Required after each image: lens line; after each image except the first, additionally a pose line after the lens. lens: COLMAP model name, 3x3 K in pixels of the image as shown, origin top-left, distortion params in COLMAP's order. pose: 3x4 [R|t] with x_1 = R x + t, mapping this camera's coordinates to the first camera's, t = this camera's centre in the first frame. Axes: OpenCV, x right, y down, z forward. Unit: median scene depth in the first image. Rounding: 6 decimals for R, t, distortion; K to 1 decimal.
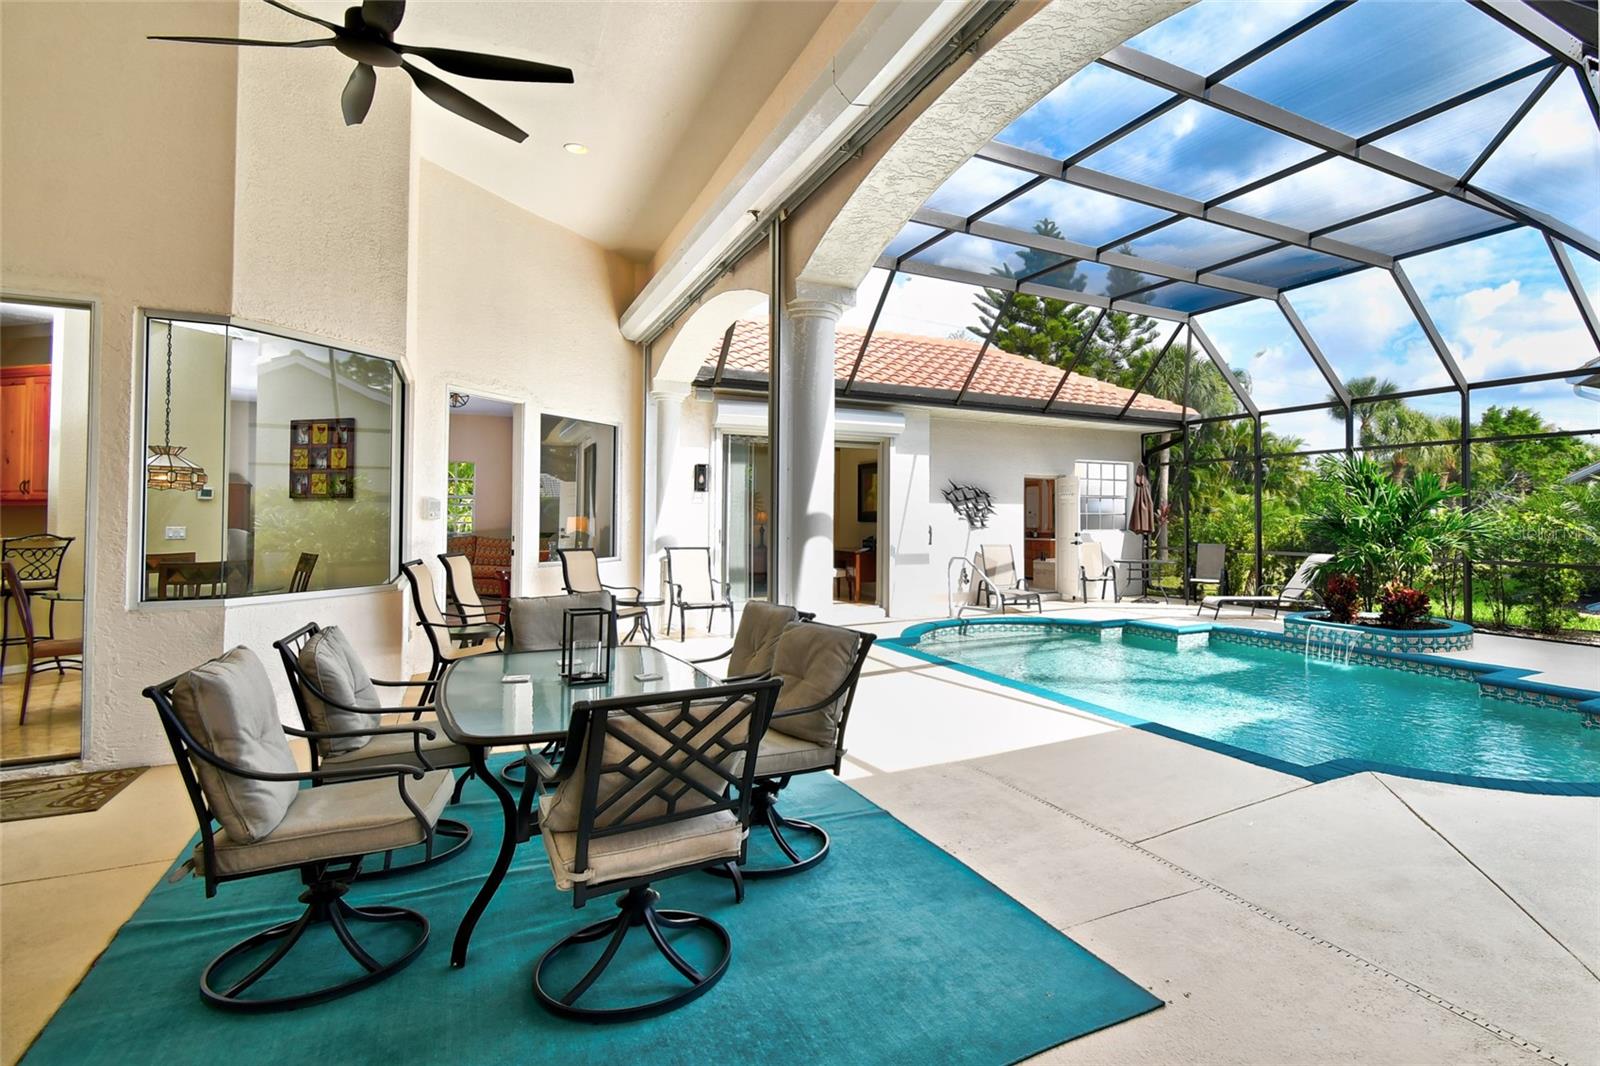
lens RADIAL K [[800.7, 0, 924.2], [0, 800.7, 499.2], [0, 0, 1]] dist [0.001731, 0.013788]
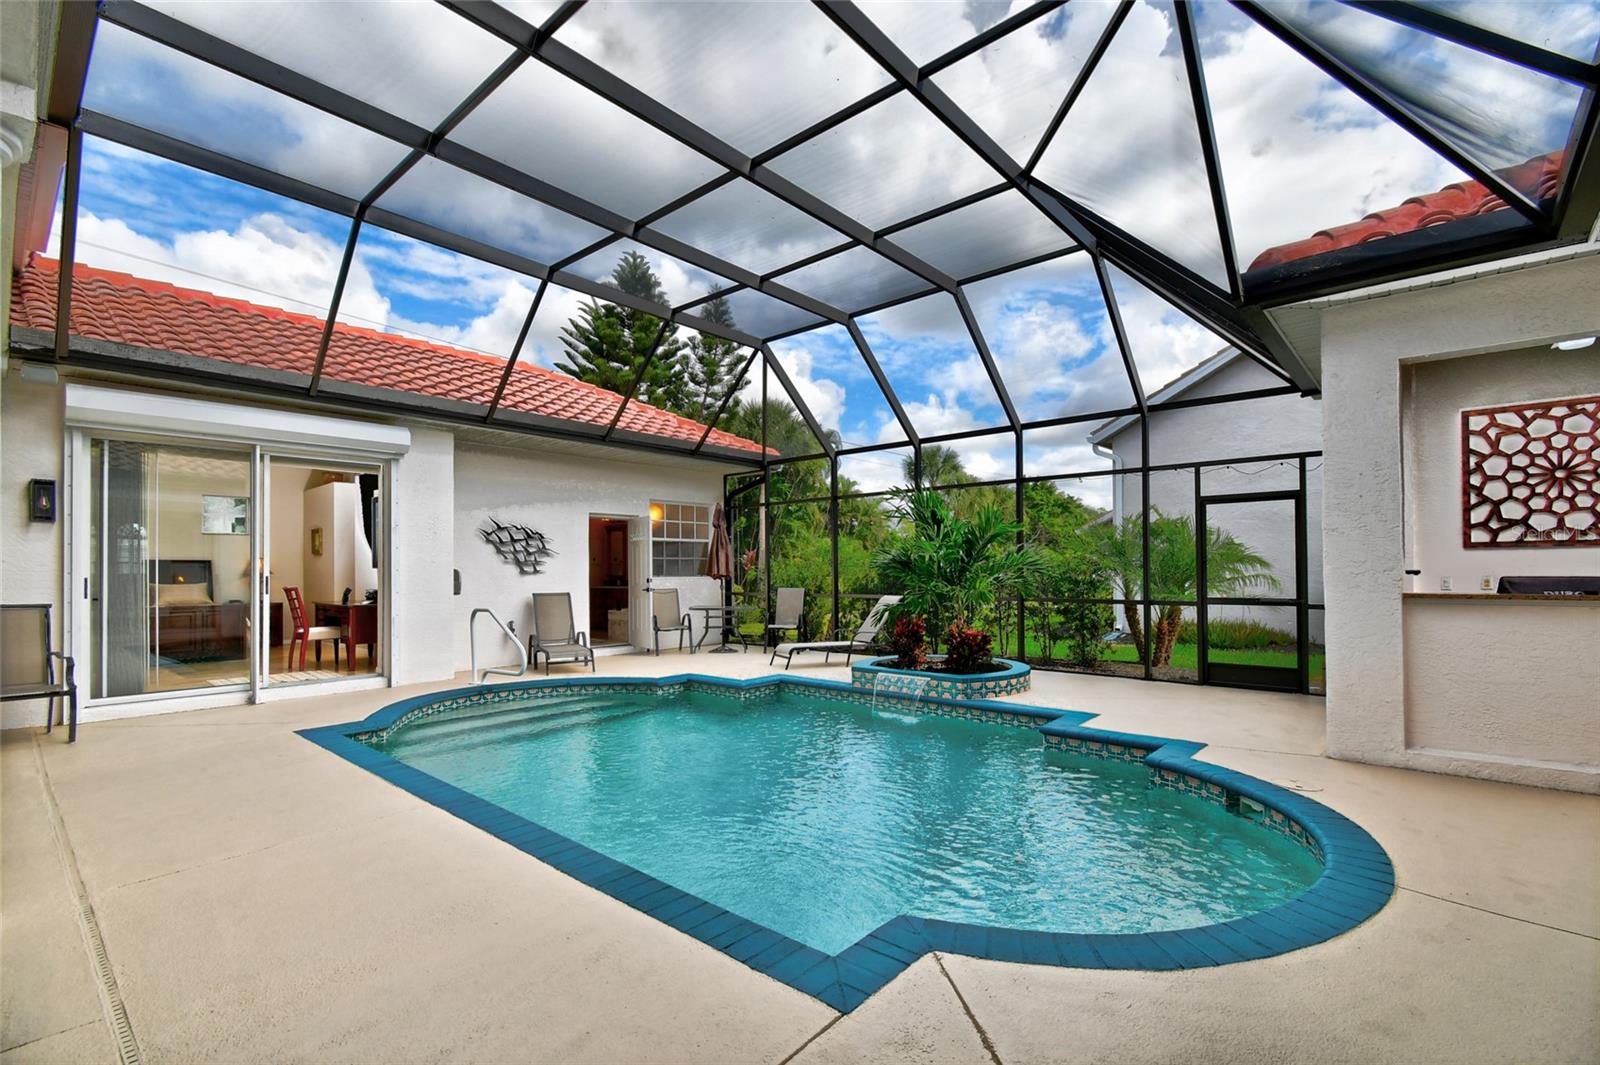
lens RADIAL K [[726.5, 0, 799.9], [0, 726.5, 566.7], [0, 0, 1]] dist [0.000315, 0.000255]
pose [[0.948928, -0.009524, 0.315349, 0.116172], [0.003910, 0.999823, 0.018430, 0.017386], [-0.315469, -0.016255, 0.948797, 0.207336]]
